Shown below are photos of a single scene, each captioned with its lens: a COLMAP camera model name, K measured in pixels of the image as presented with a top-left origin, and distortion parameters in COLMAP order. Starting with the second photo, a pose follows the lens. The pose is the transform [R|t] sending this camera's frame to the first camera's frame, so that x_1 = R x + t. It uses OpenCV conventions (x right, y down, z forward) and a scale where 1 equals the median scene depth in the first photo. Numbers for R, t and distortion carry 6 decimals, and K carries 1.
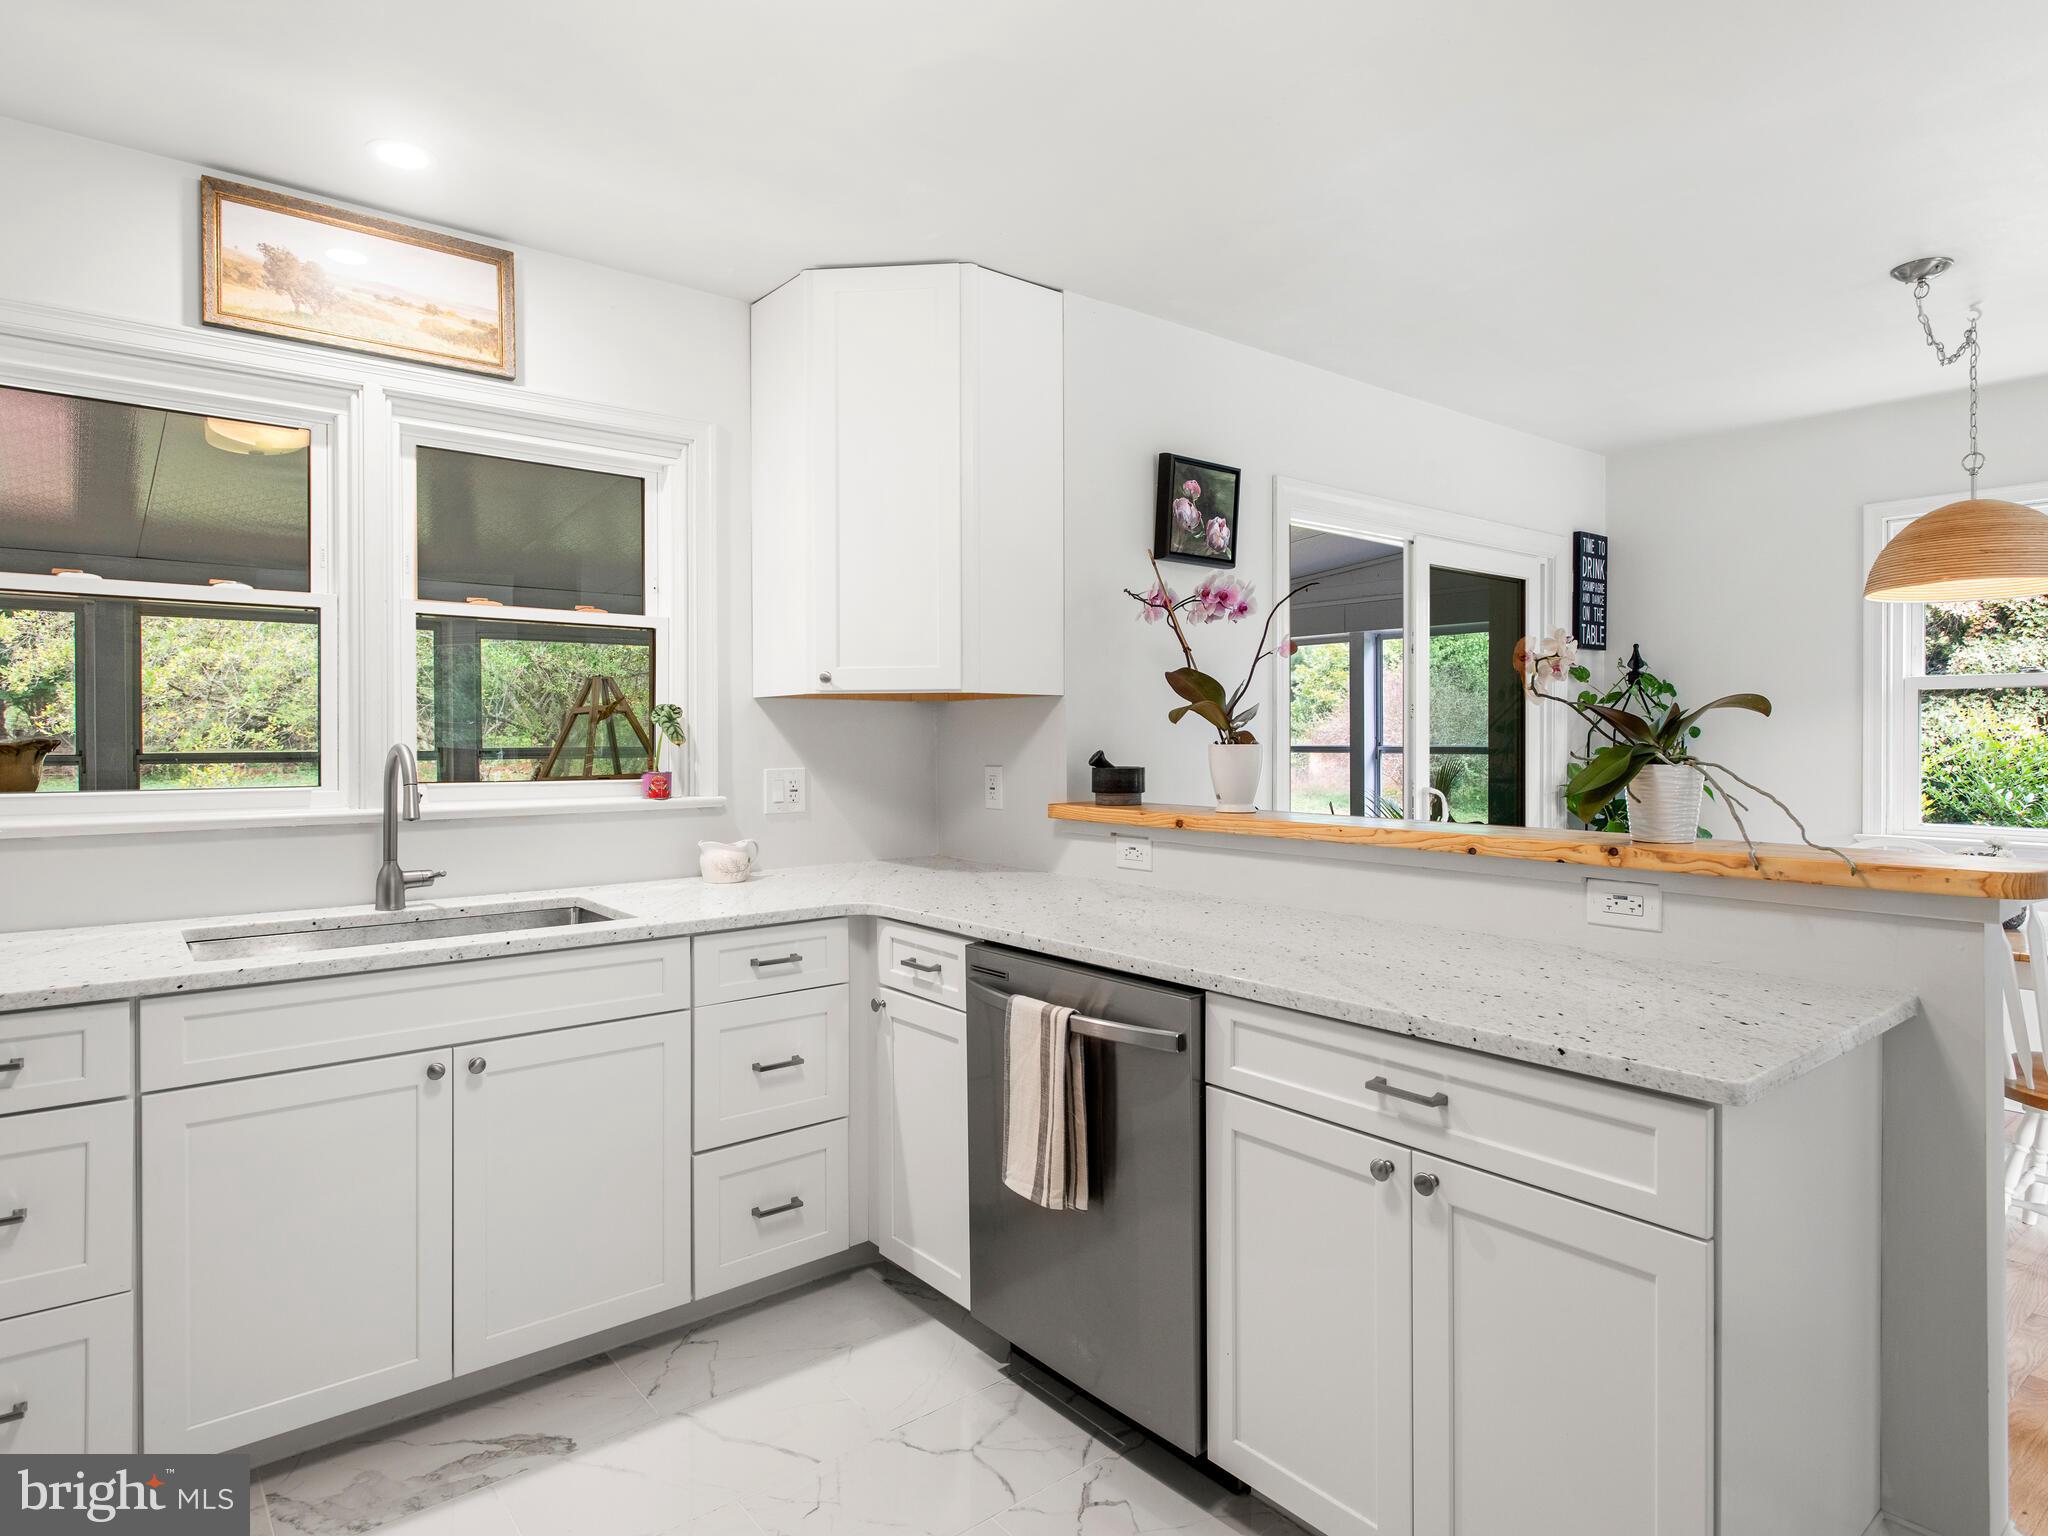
lens RADIAL K [[1142.8, 0, 1024.3], [0, 1142.8, 752.9], [0, 0, 1]] dist [-0.005145, -0.002254]
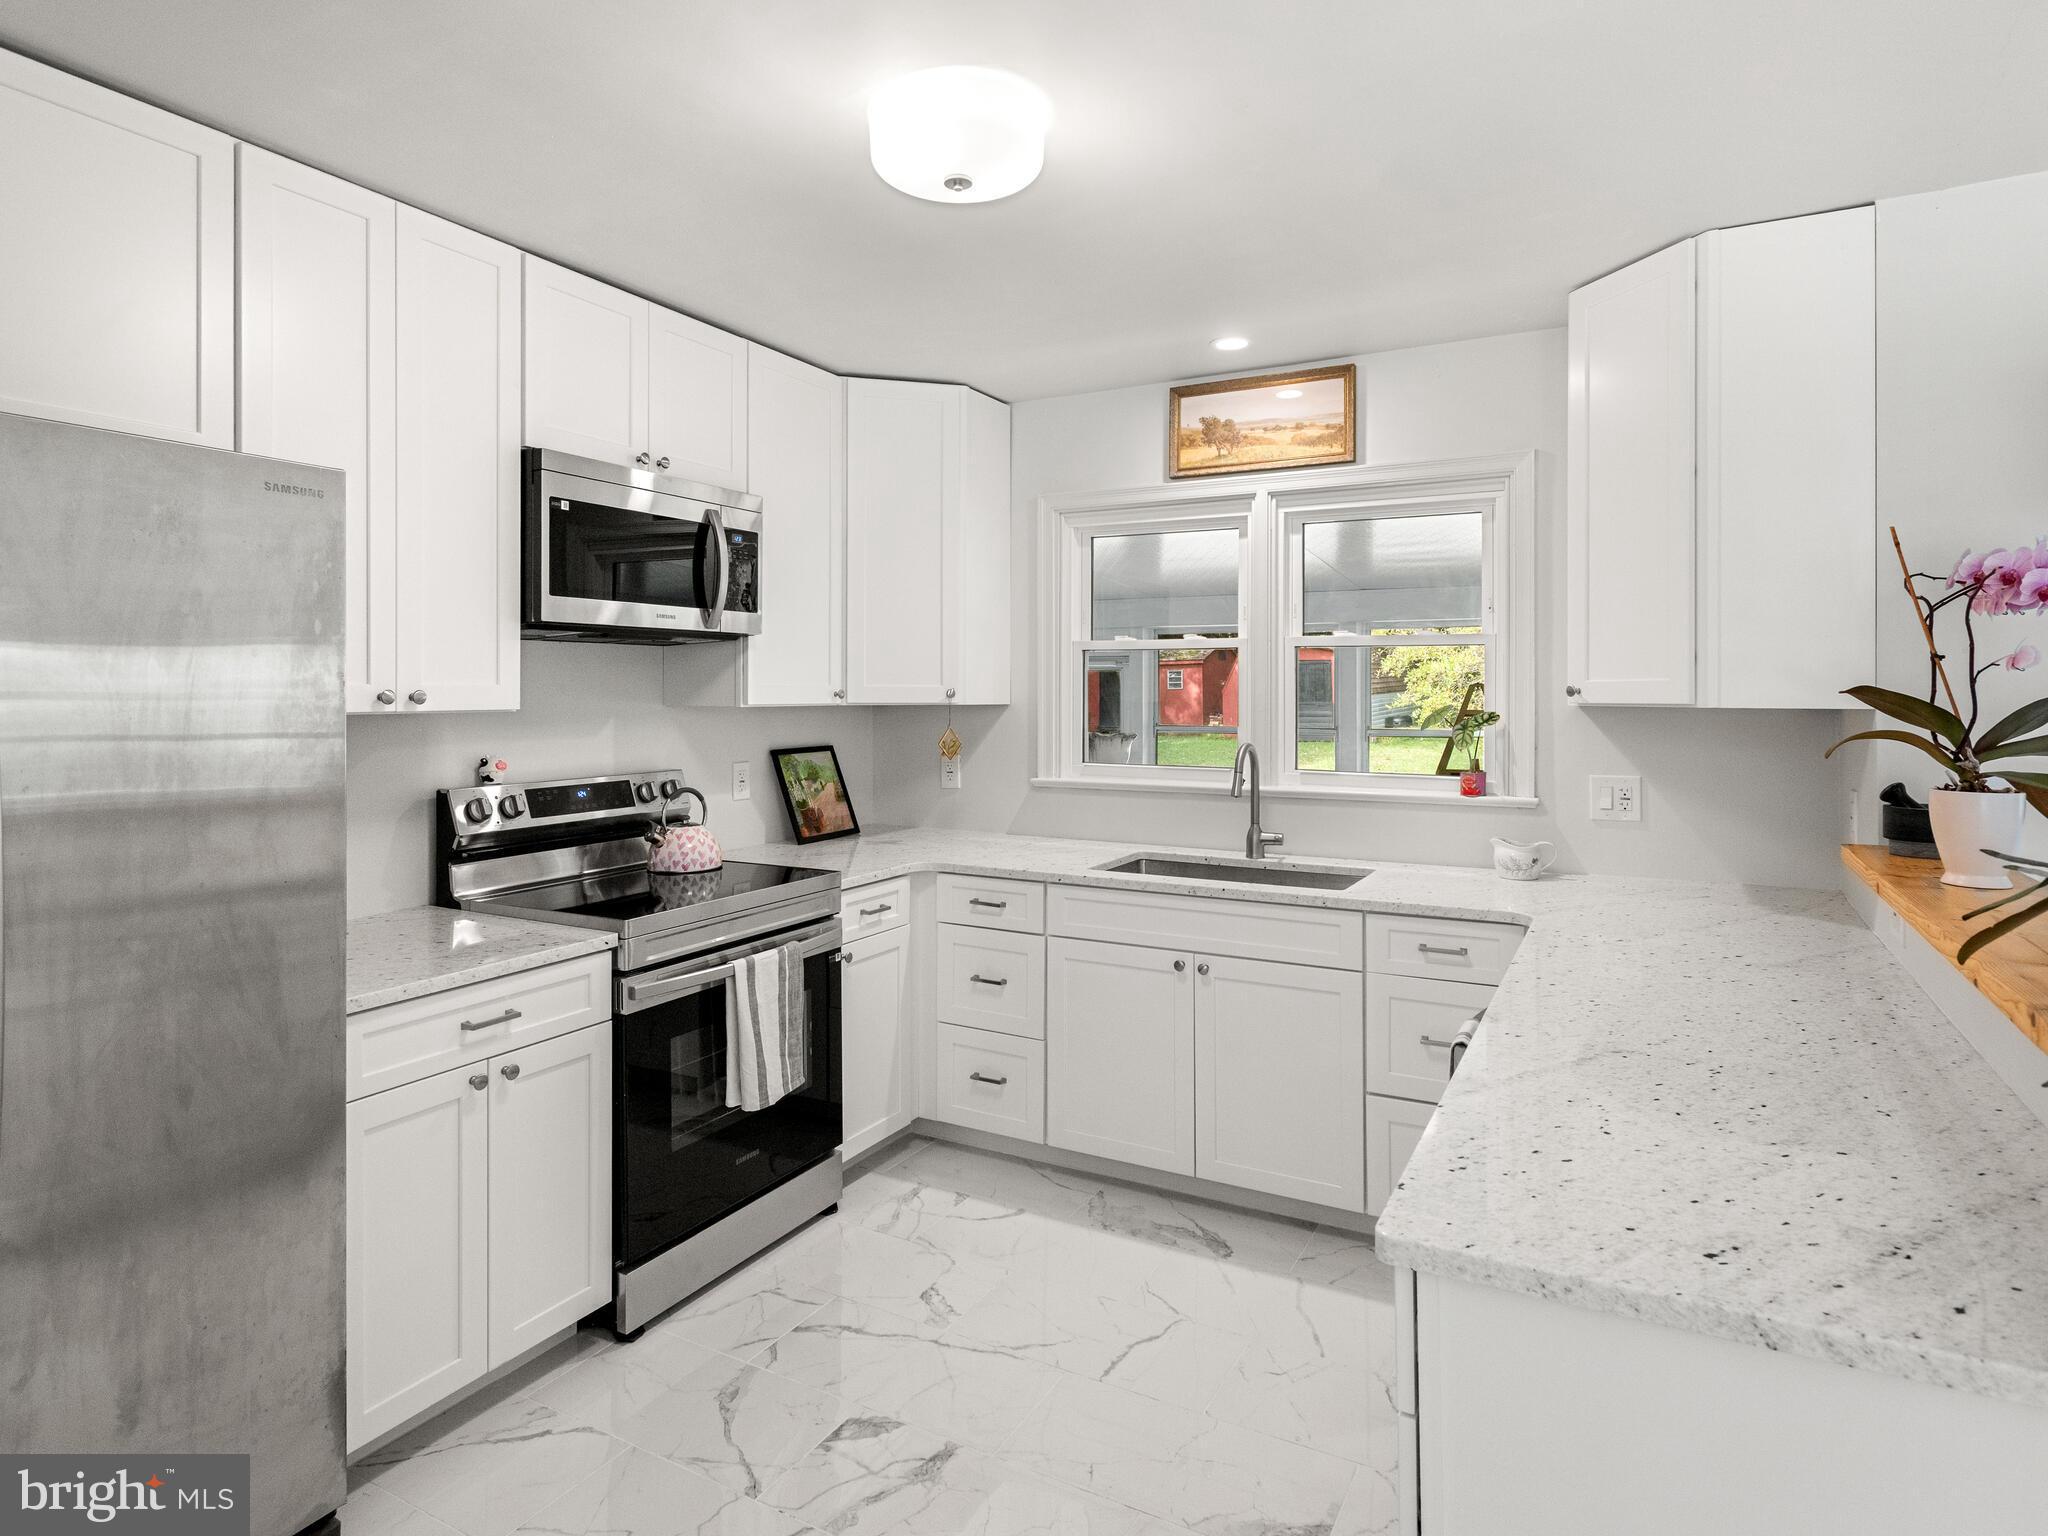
lens RADIAL K [[1142.8, 0, 1035.2], [0, 1142.8, 692.8], [0, 0, 1]] dist [-0.005145, -0.002254]
pose [[0.378981, 0.003182, -0.925399, 0.657421], [-0.015152, 0.999881, -0.002767, -0.061062], [0.925280, 0.015070, 0.378985, 0.195447]]
